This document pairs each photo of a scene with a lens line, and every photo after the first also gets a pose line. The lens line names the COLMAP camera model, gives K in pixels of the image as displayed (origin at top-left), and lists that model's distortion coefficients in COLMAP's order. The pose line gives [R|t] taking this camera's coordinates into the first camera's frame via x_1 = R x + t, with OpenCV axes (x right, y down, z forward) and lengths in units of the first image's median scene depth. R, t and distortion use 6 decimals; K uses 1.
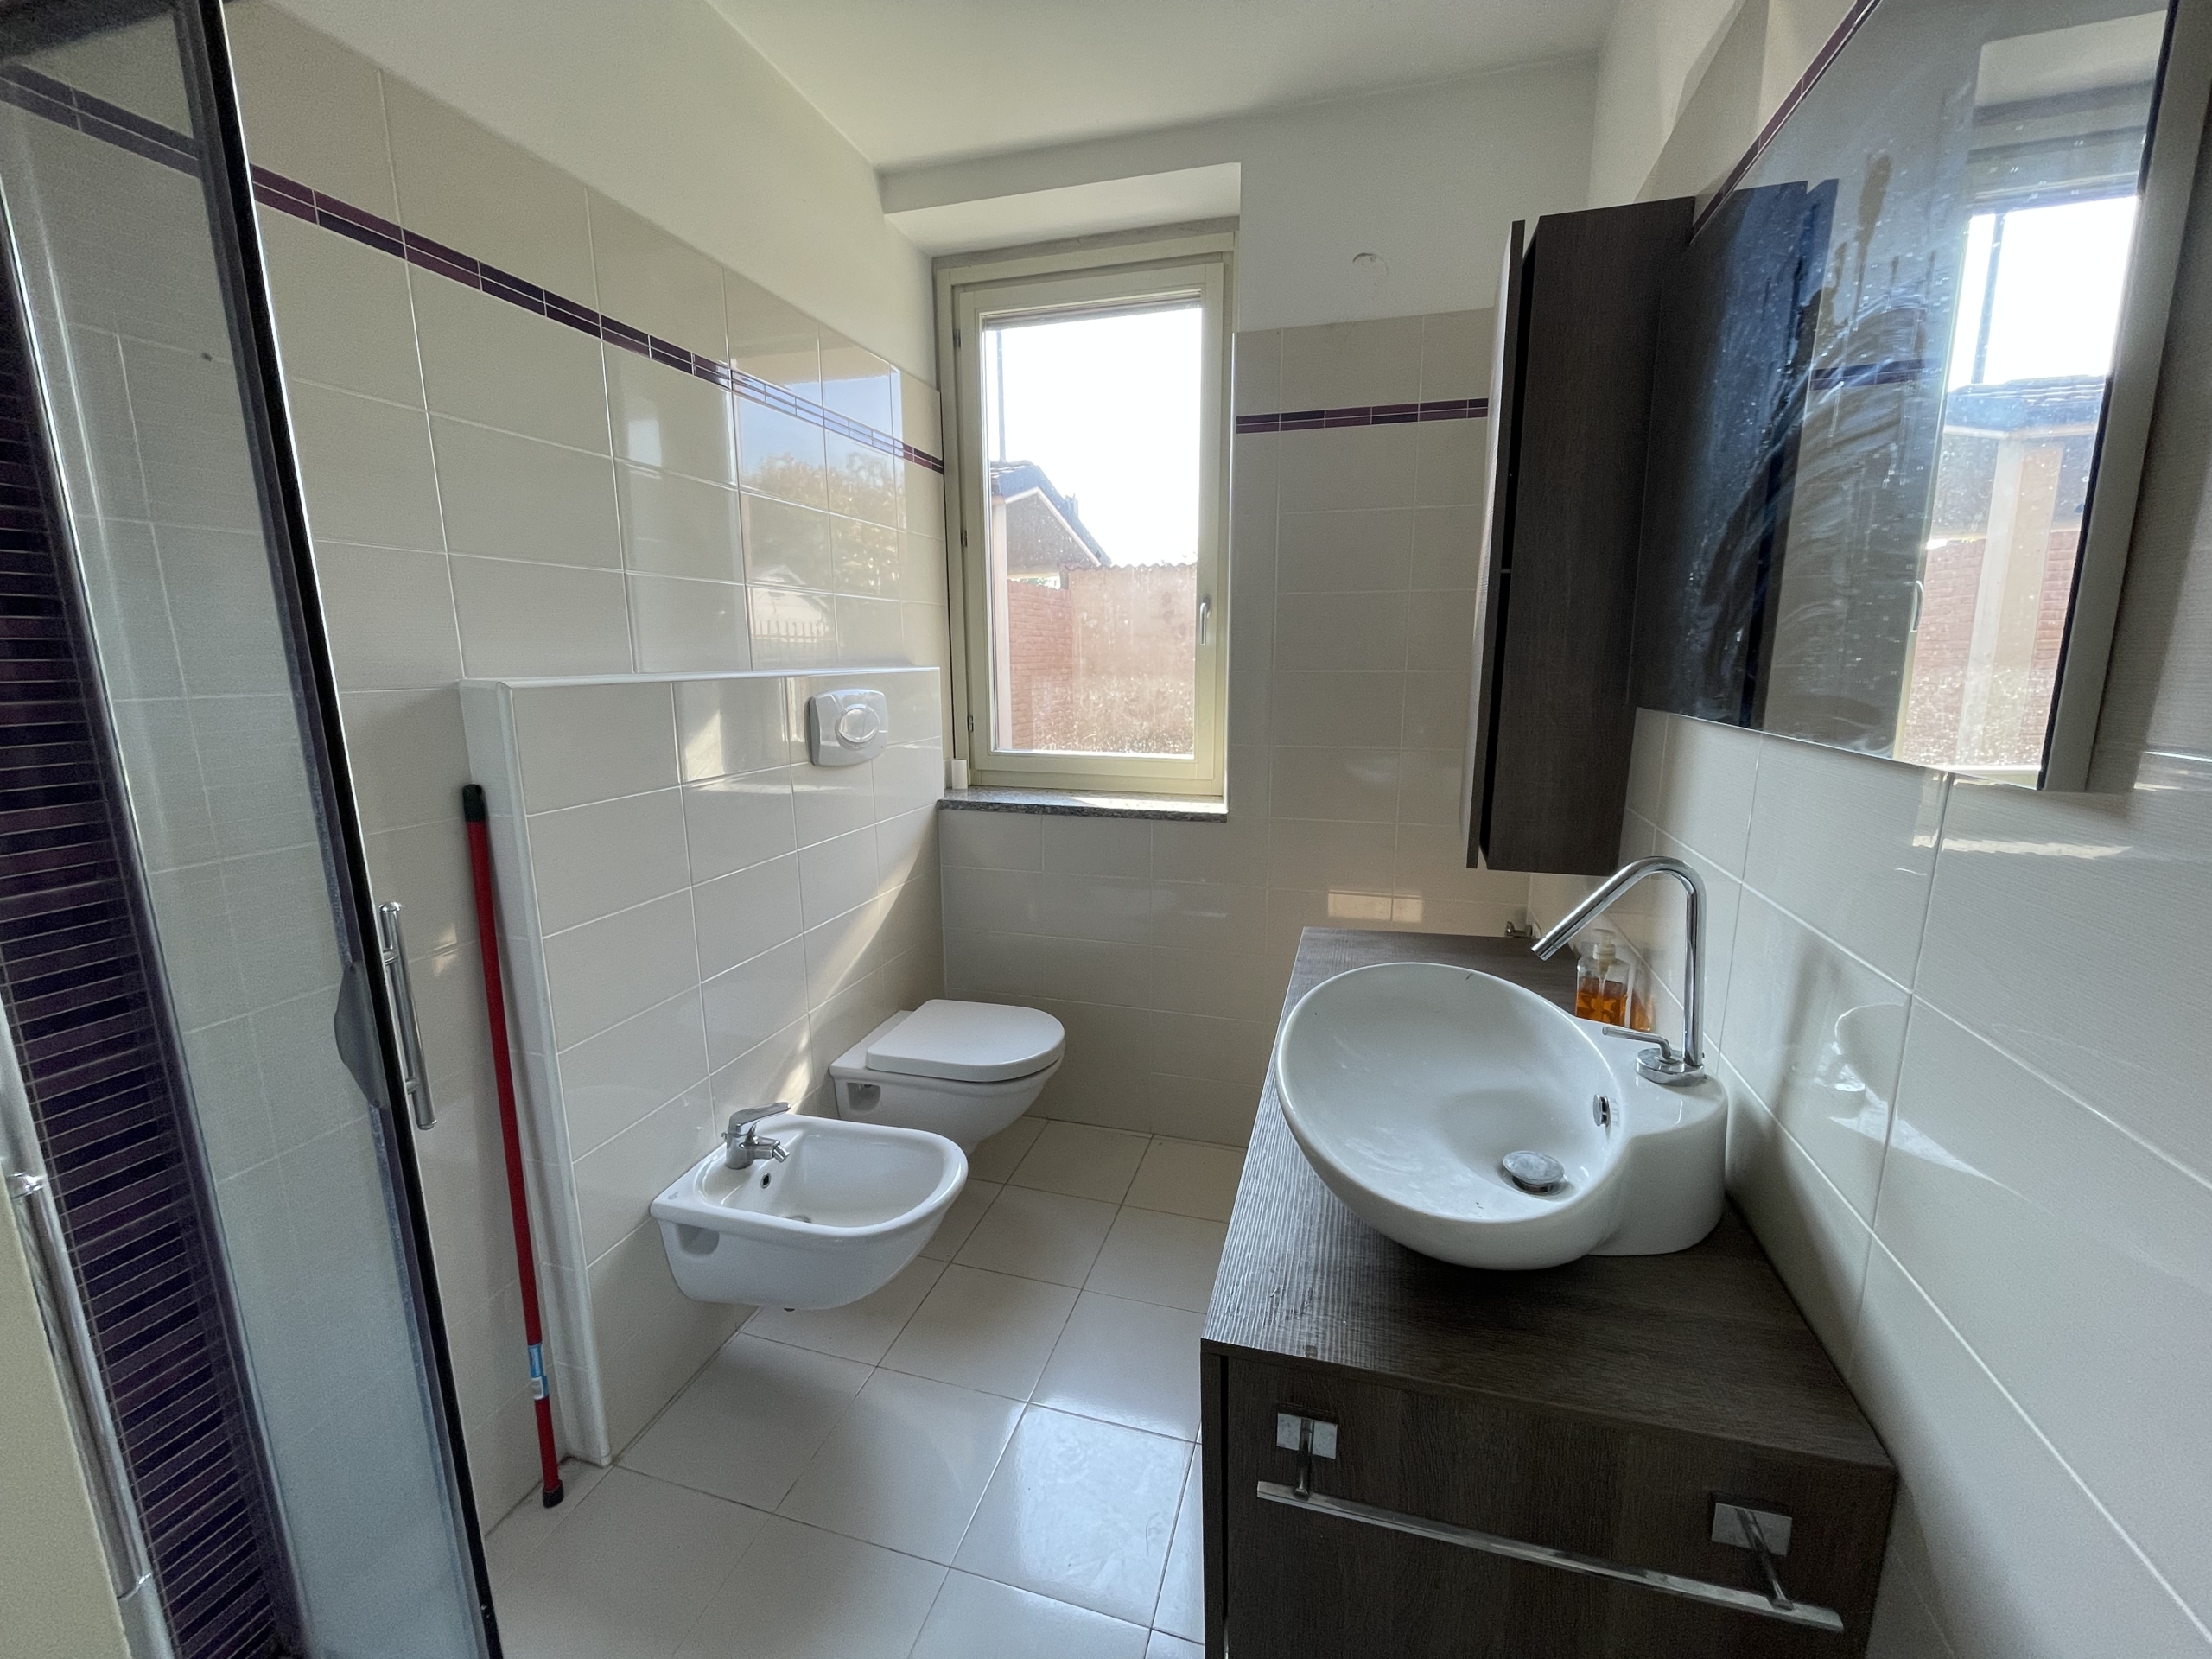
lens RADIAL K [[890.4, 0, 1120.5], [0, 890.4, 819.1], [0, 0, 1]] dist [-0.002205, -0.000430]
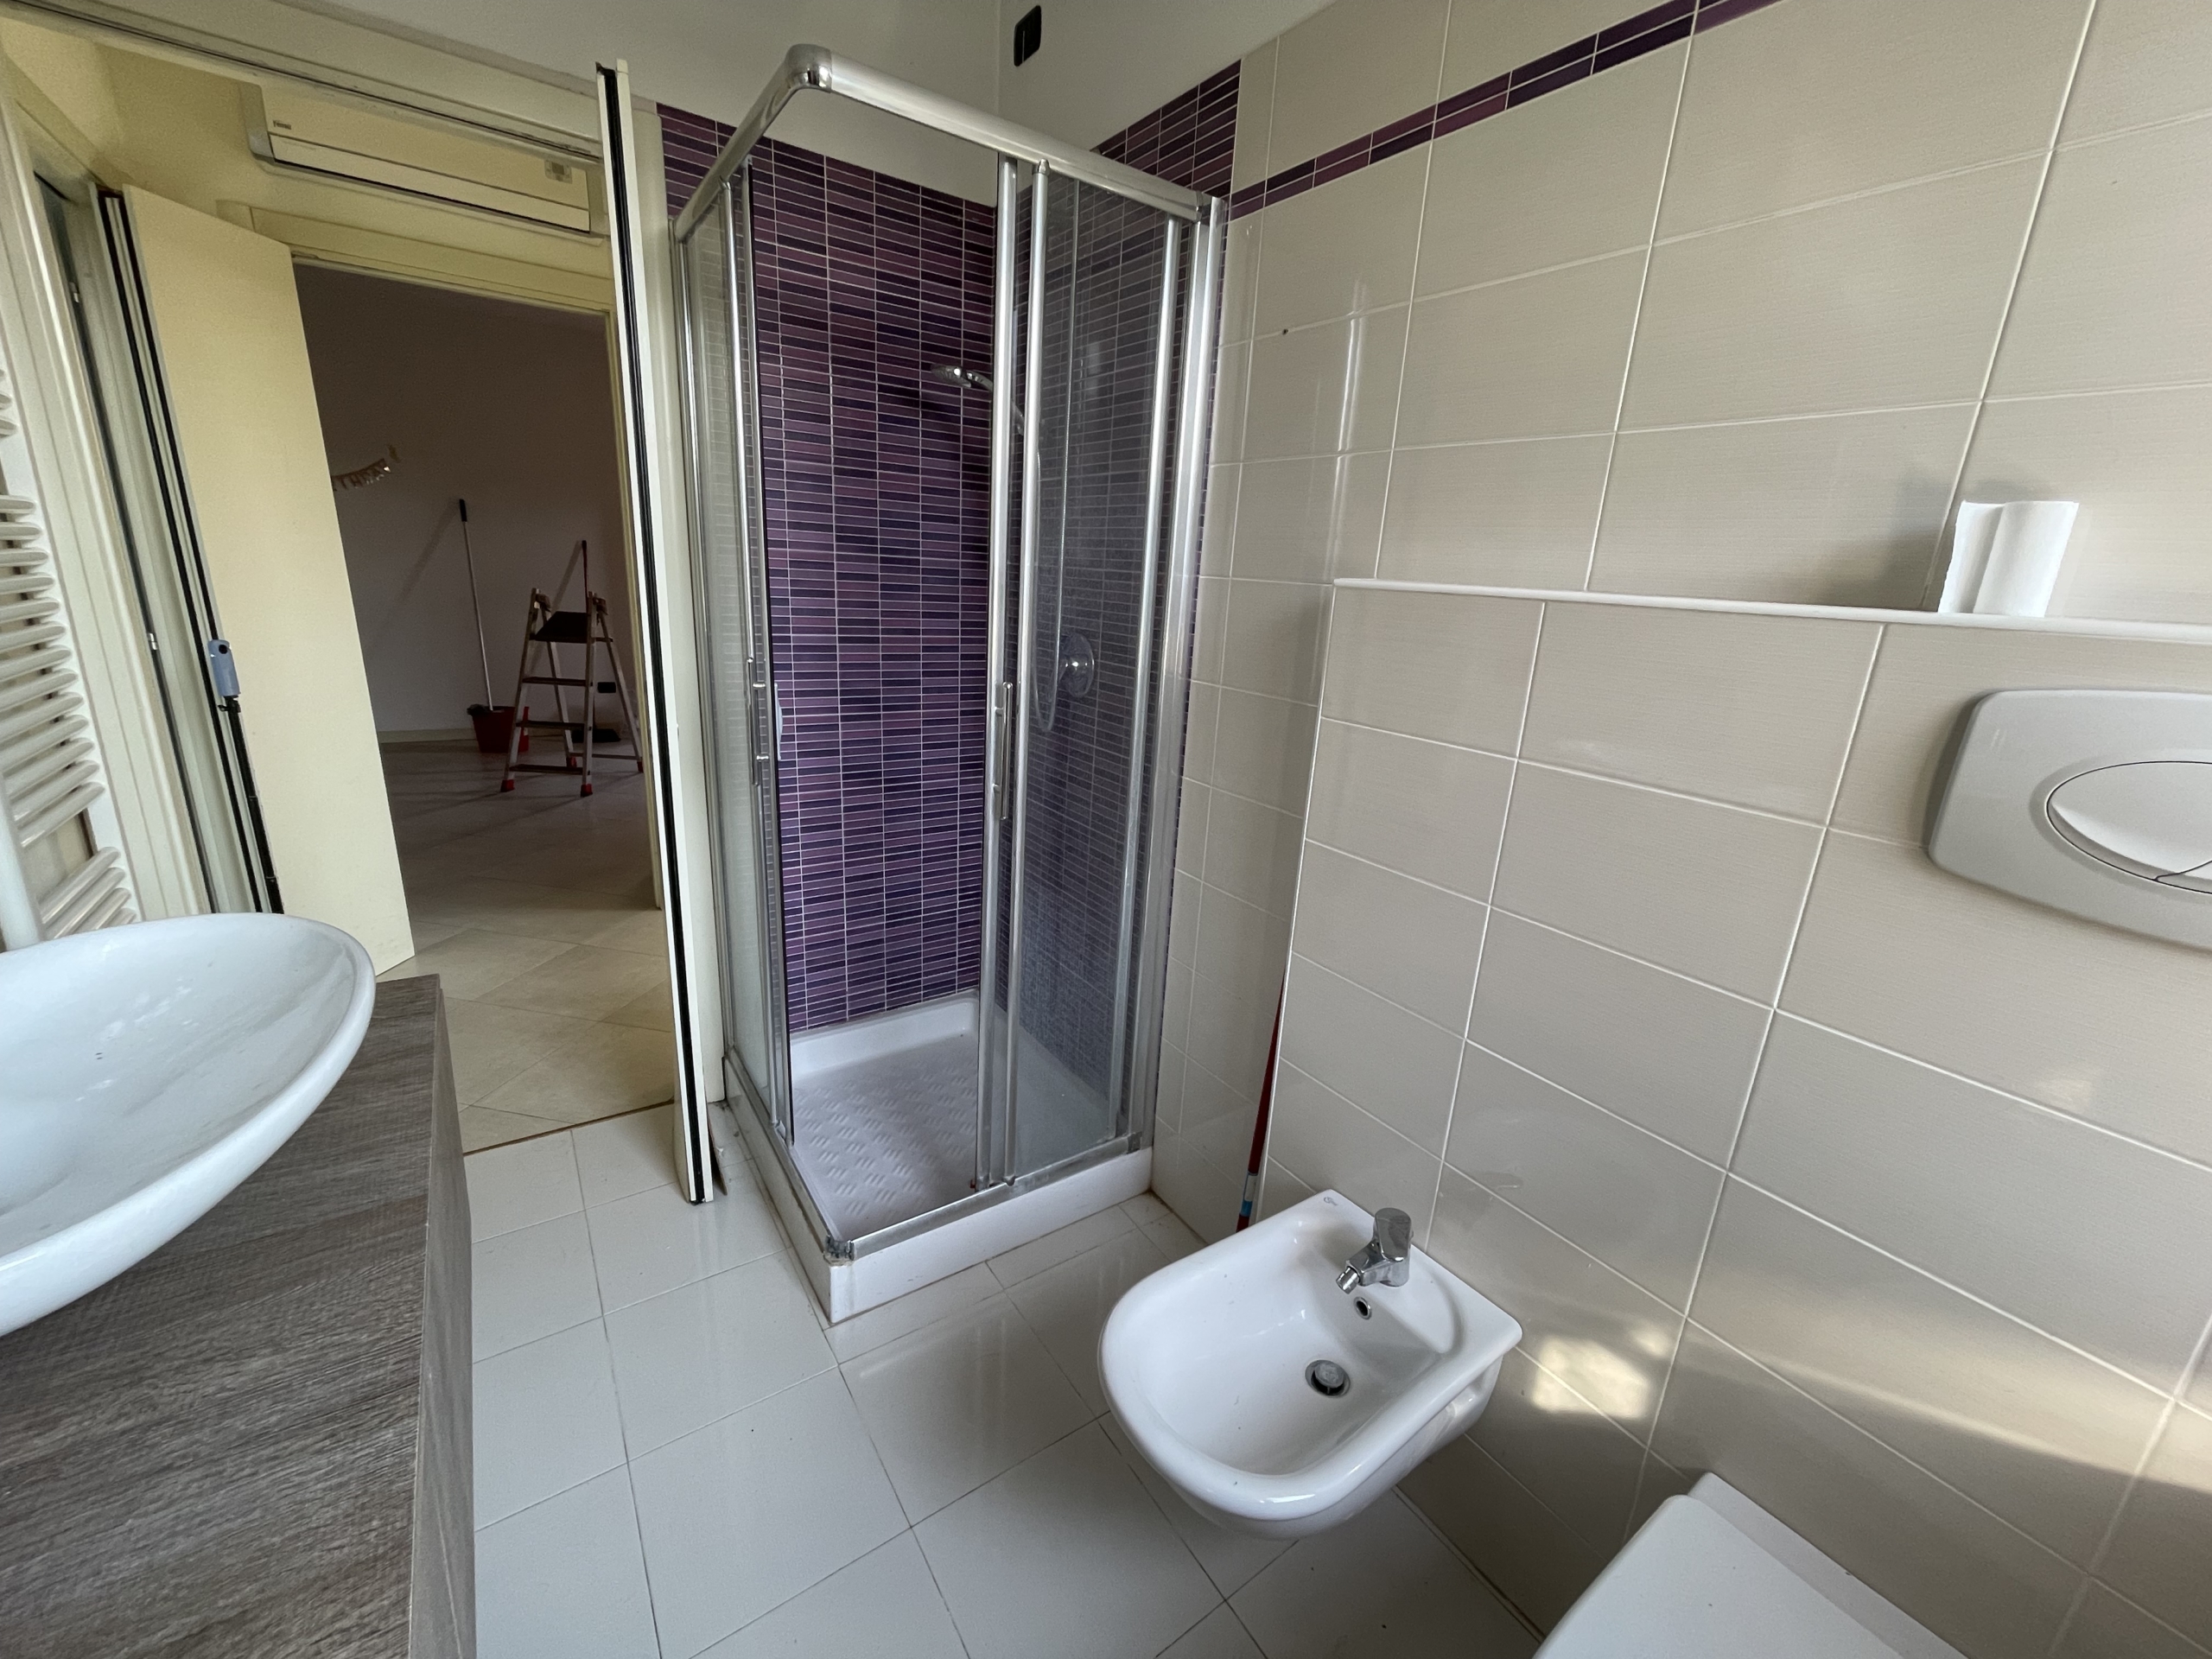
lens RADIAL K [[890.4, 0, 1111.1], [0, 890.4, 816.0], [0, 0, 1]] dist [-0.002205, -0.000430]
pose [[-0.632869, 0.181922, -0.752583, 0.255509], [-0.187210, 0.907208, 0.376730, -0.240286], [0.751285, 0.379312, -0.540087, 1.415688]]
